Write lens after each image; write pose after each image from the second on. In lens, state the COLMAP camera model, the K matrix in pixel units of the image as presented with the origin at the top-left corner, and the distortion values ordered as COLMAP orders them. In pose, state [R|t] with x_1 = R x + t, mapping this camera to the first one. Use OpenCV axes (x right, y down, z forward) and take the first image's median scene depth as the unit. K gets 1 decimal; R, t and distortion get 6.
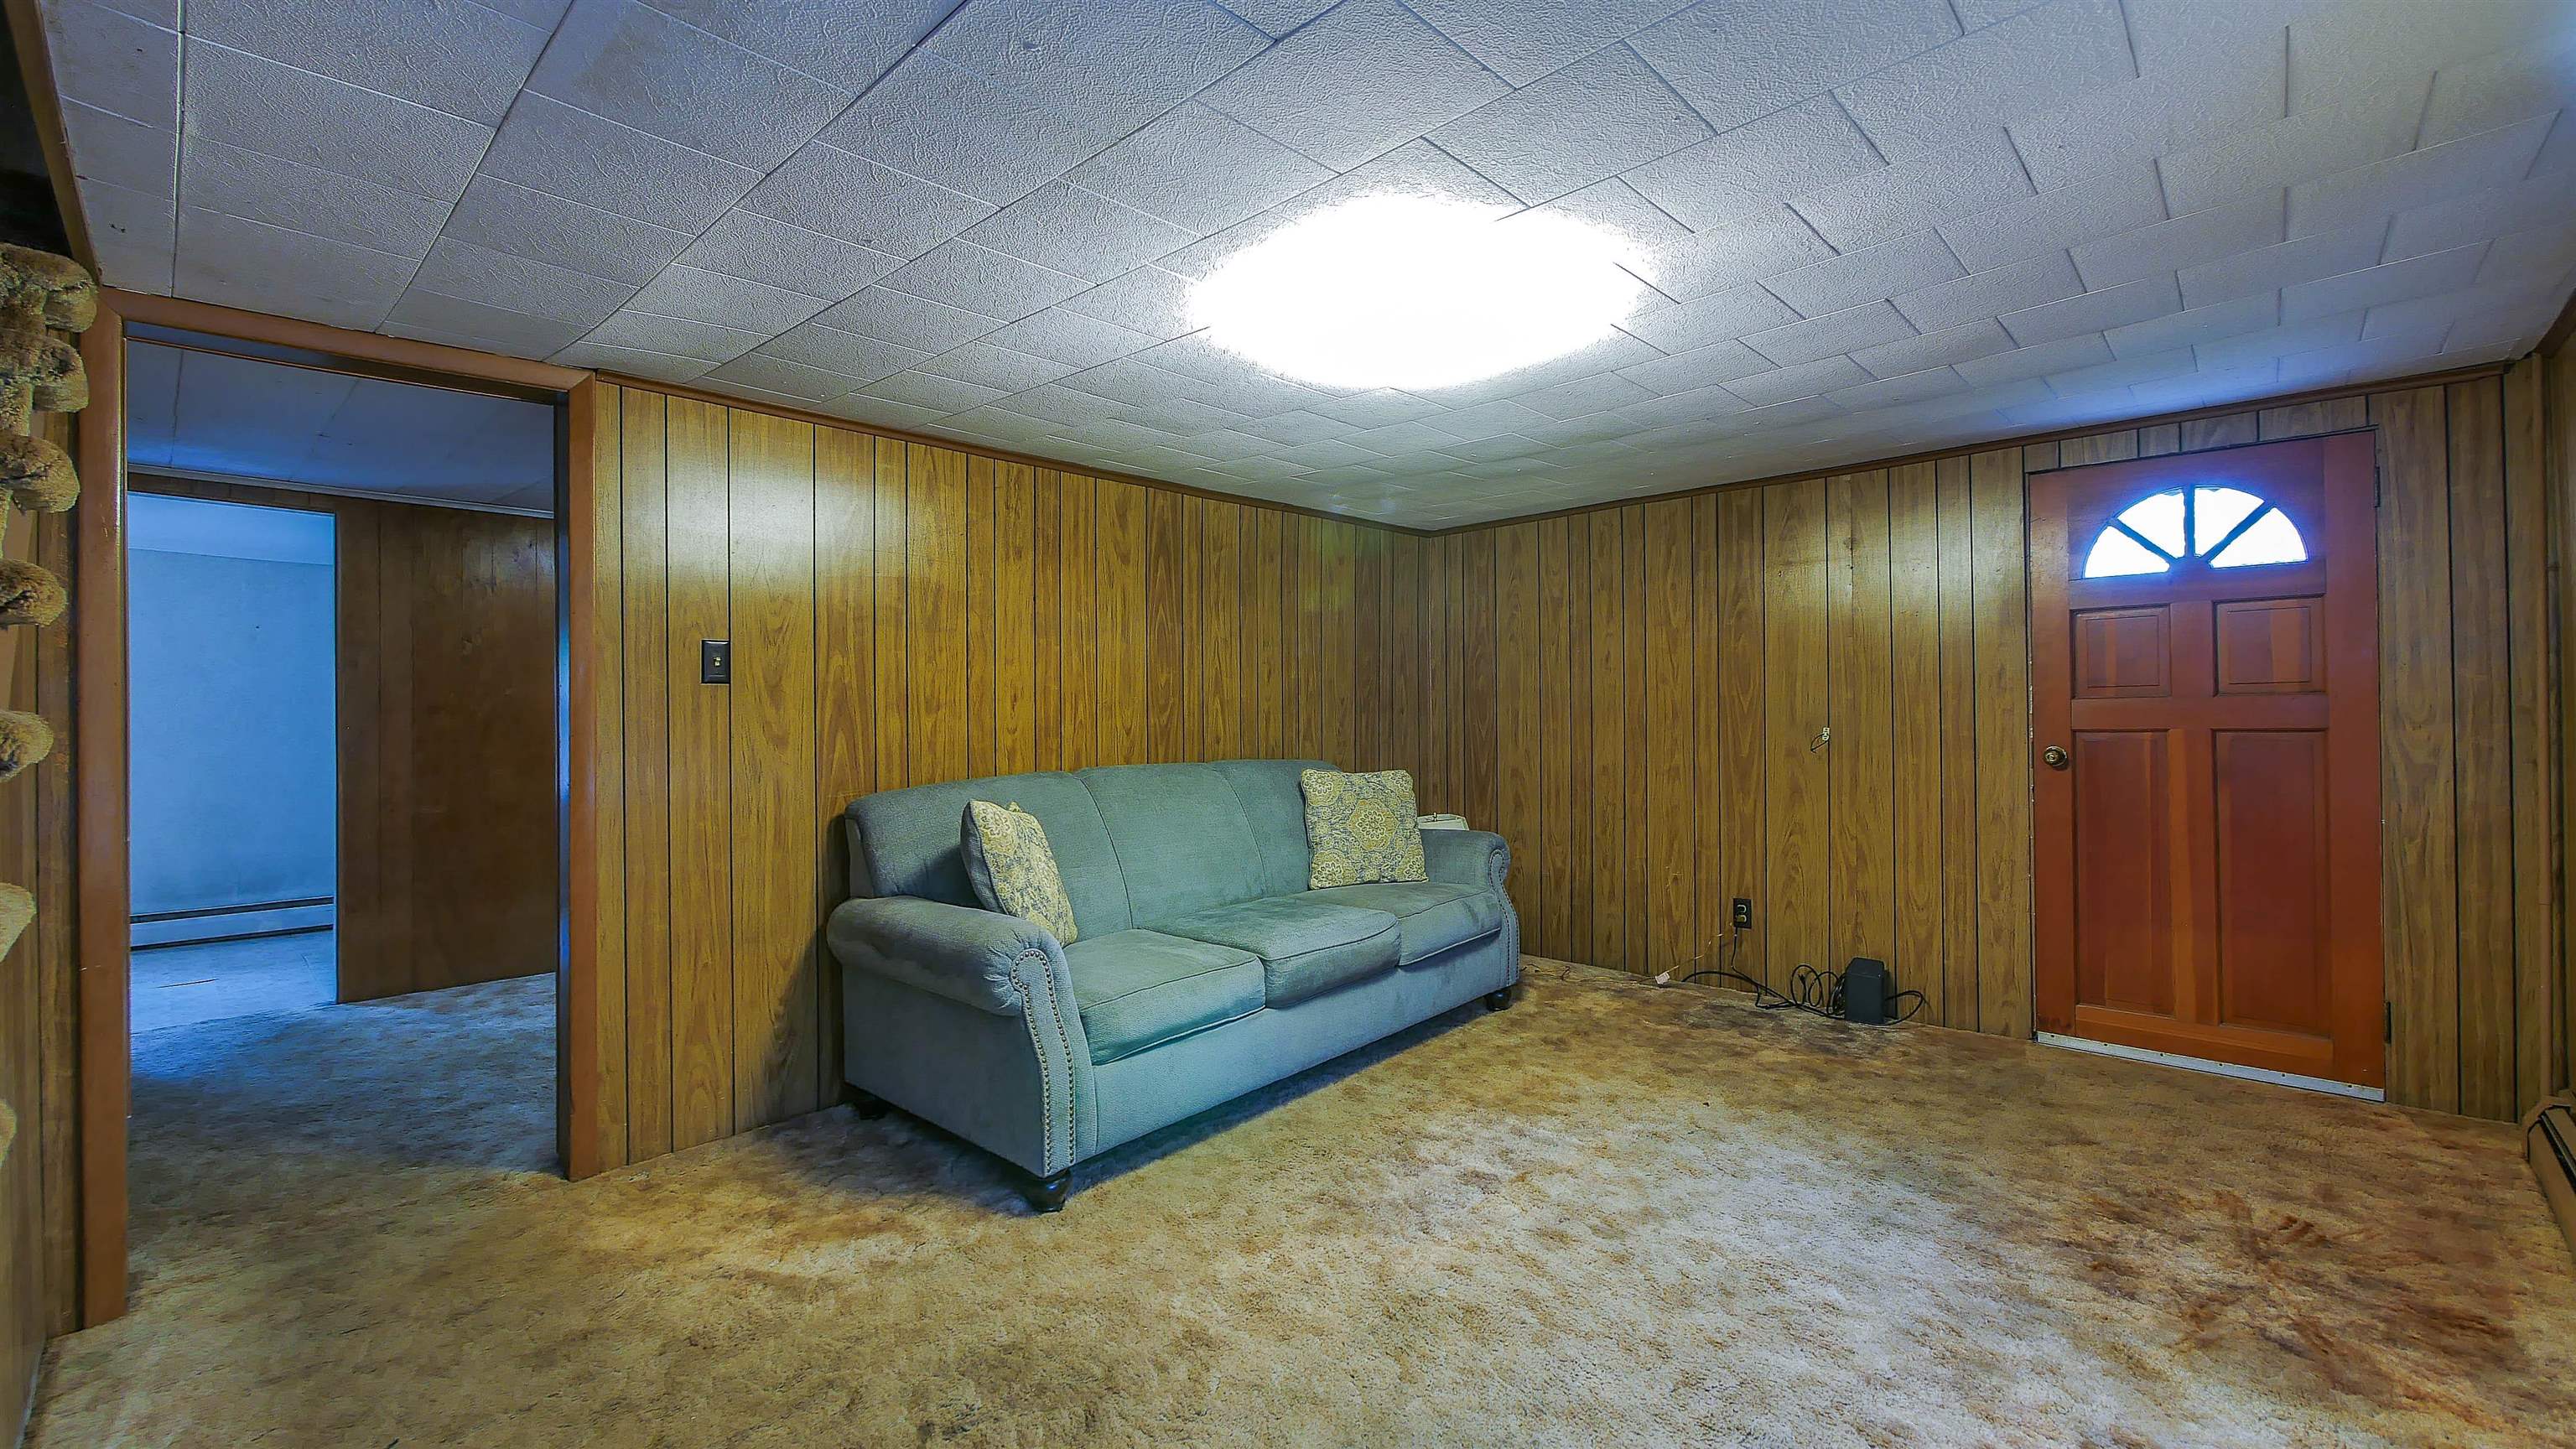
lens RADIAL K [[1059.0, 0, 1282.7], [0, 1059.0, 703.9], [0, 0, 1]] dist [-0.006289, 0.000220]
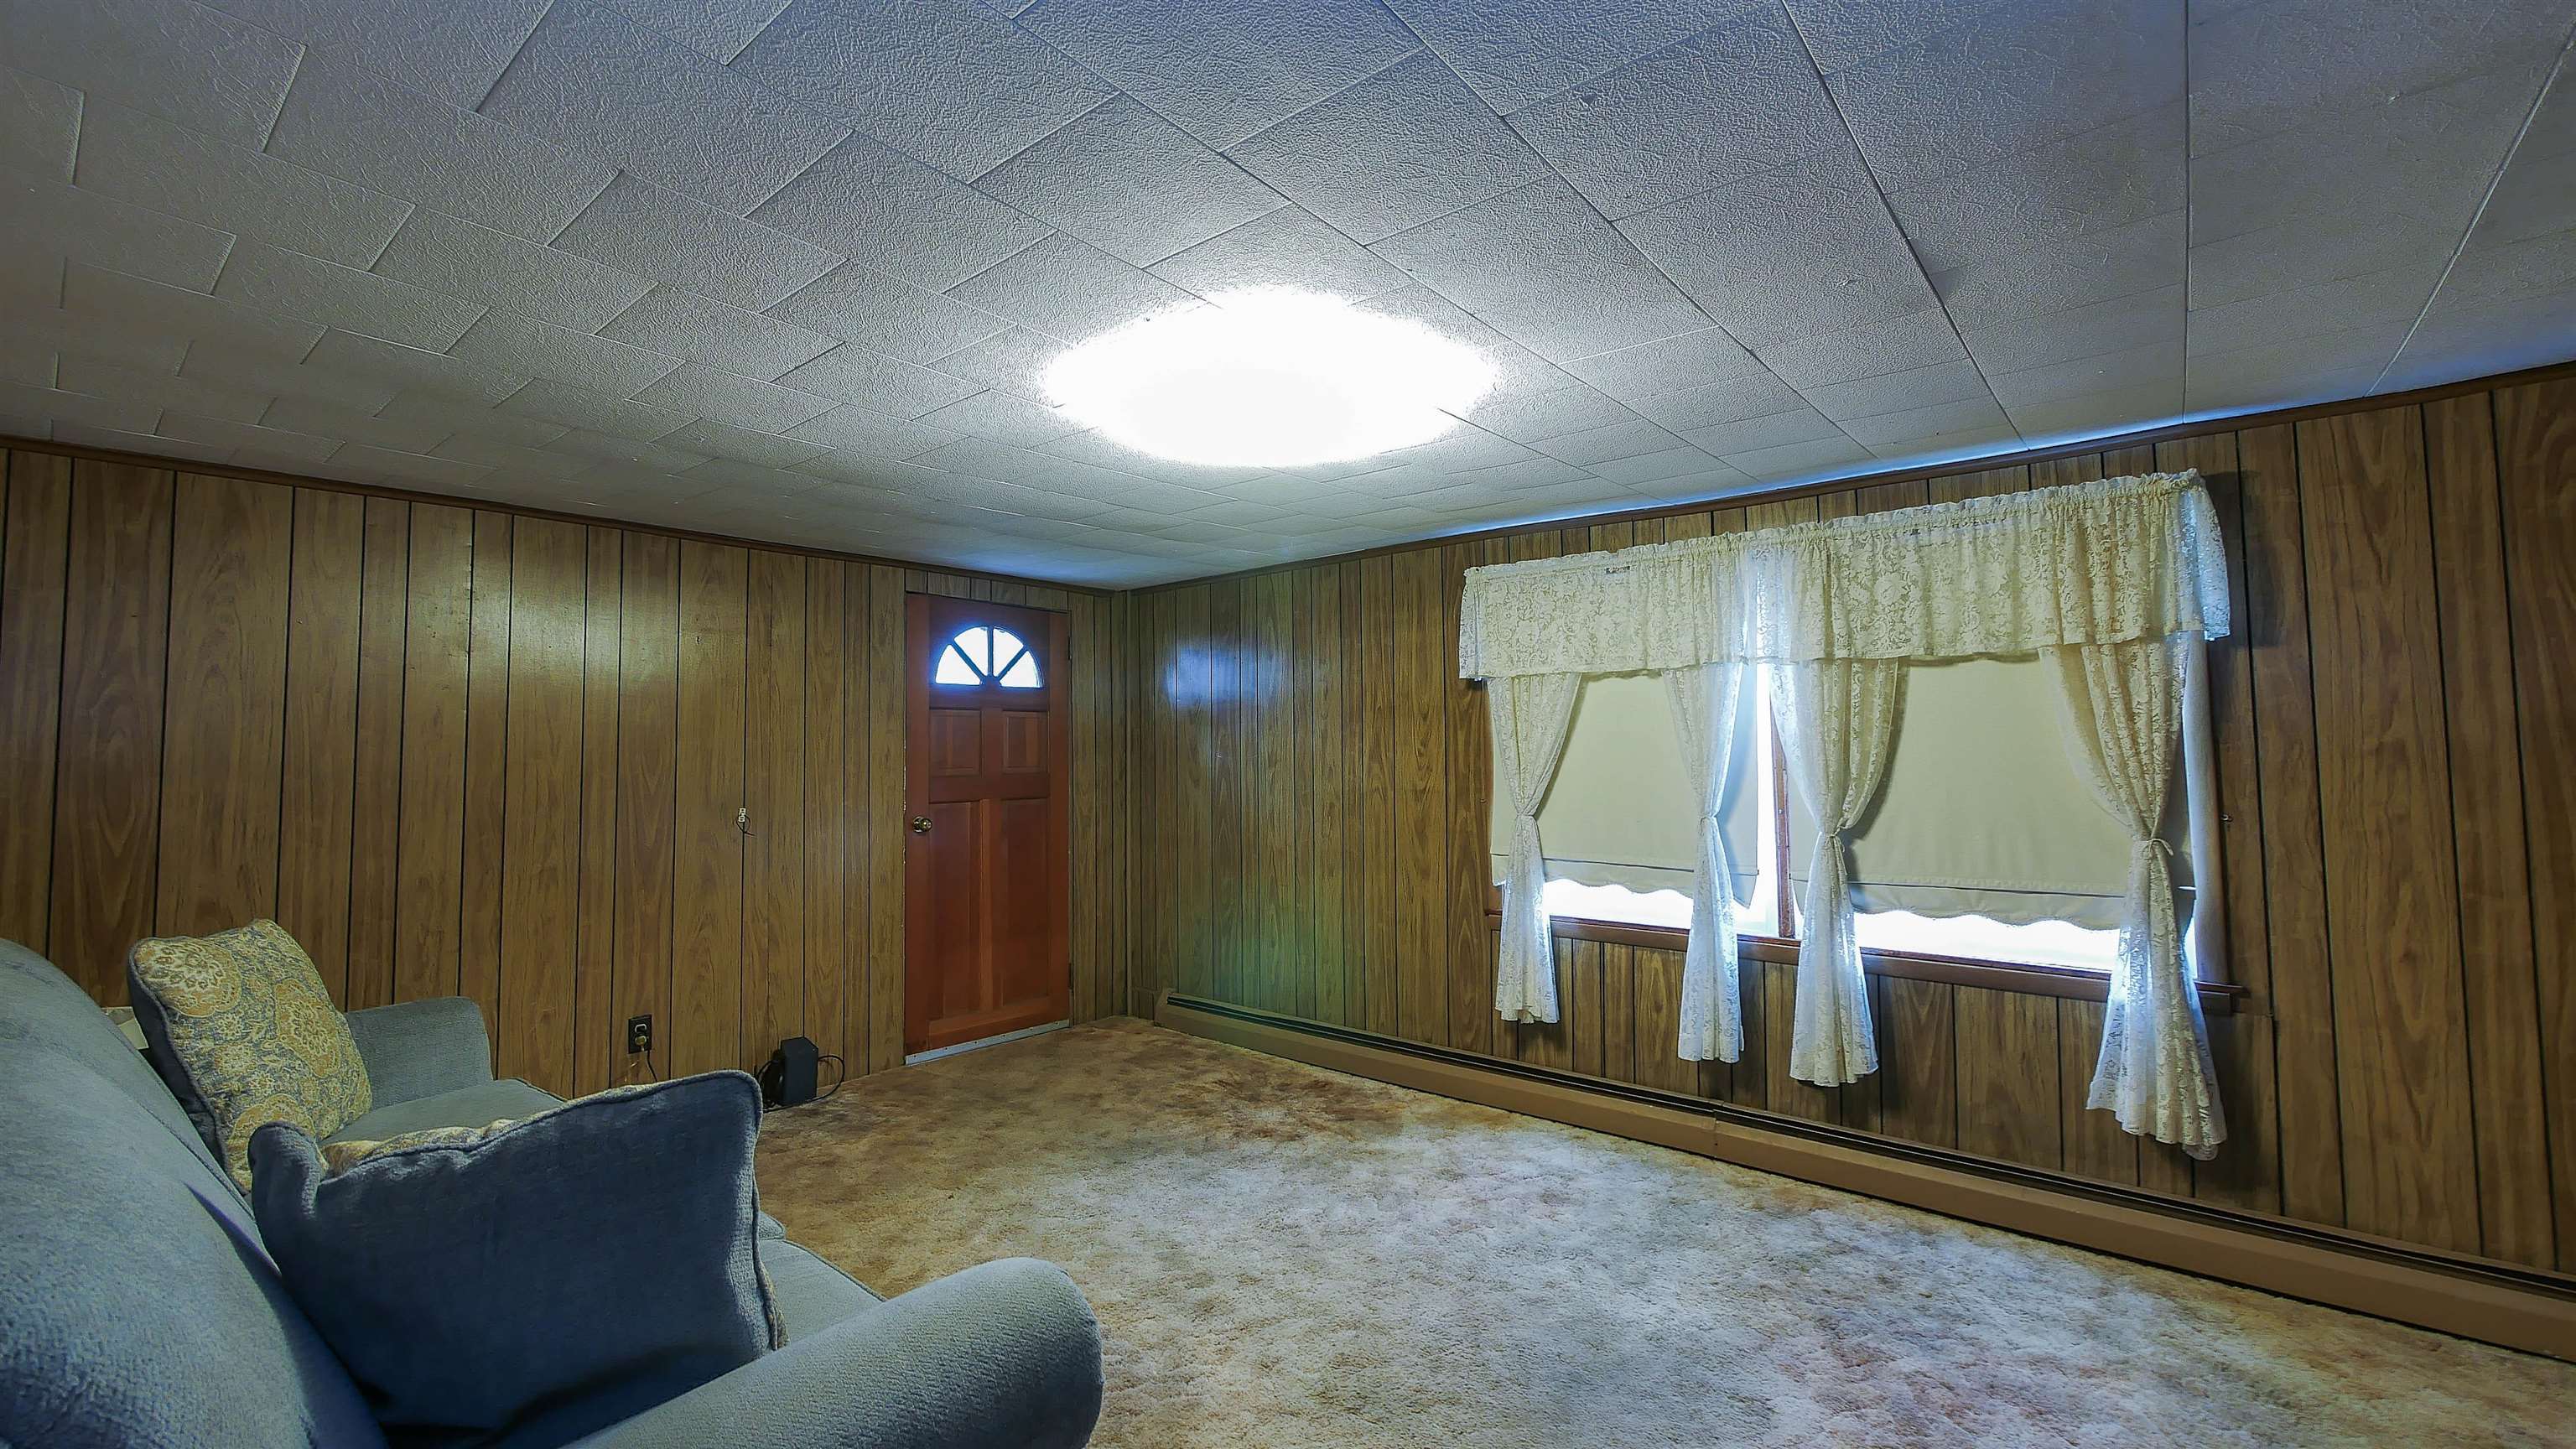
lens RADIAL K [[1059.0, 0, 1282.7], [0, 1059.0, 703.9], [0, 0, 1]] dist [-0.006289, 0.000220]
pose [[-0.052545, 0.063672, 0.996587, -0.601829], [0.001164, 0.997968, -0.063699, -0.013022], [-0.998618, -0.002187, -0.052512, 0.727749]]
